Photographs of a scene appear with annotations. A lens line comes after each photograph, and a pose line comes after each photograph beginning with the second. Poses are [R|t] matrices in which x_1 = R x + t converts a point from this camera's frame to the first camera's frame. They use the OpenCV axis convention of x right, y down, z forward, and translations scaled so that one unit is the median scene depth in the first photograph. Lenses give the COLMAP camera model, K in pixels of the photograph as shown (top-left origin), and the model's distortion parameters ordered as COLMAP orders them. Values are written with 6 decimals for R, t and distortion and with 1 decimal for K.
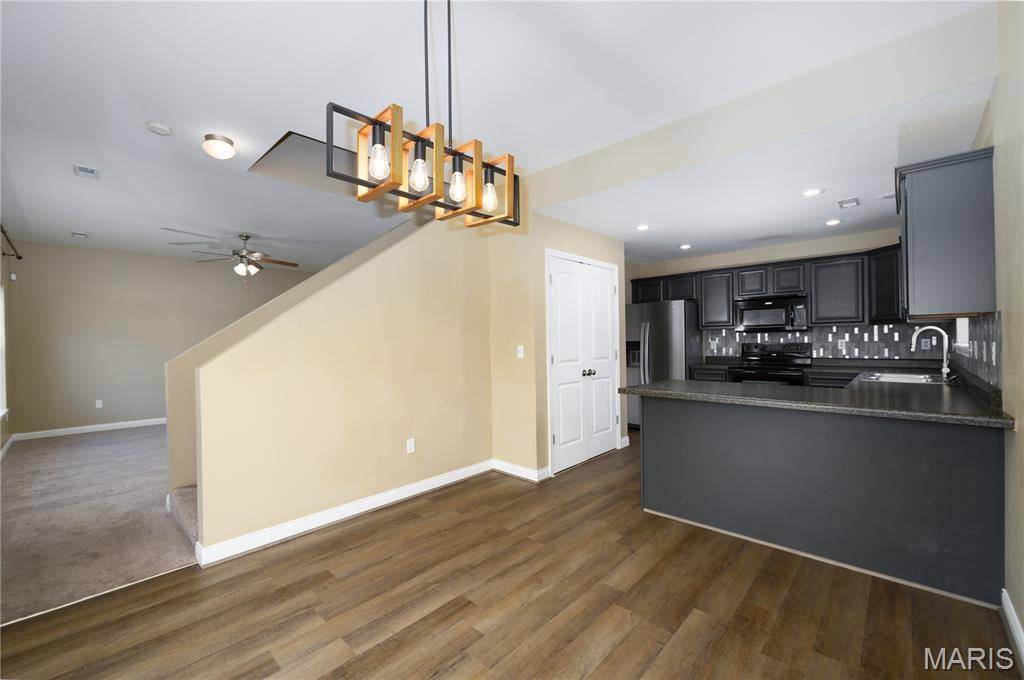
lens RADIAL K [[420.2, 0, 512.0], [0, 420.2, 340.2], [0, 0, 1]] dist [0.001320, 0.000344]
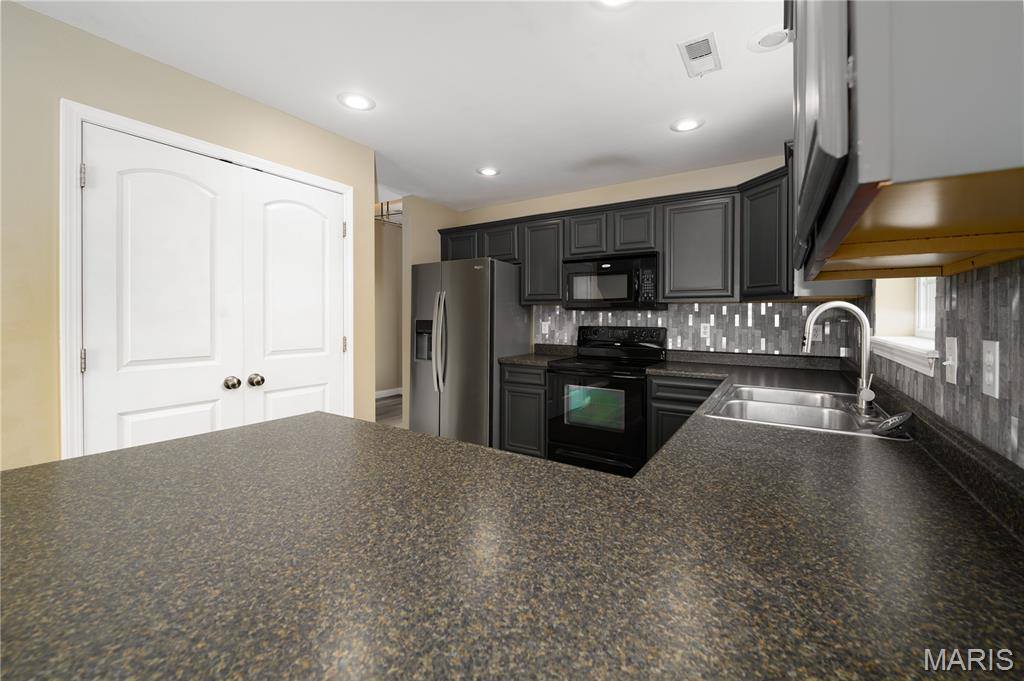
lens RADIAL K [[420.2, 0, 512.4], [0, 420.2, 318.2], [0, 0, 1]] dist [0.001320, 0.000344]
pose [[0.984164, 0.018282, 0.176314, 0.370886], [-0.018981, 0.999817, 0.002281, -0.005288], [-0.176240, -0.005592, 0.984331, 0.404214]]
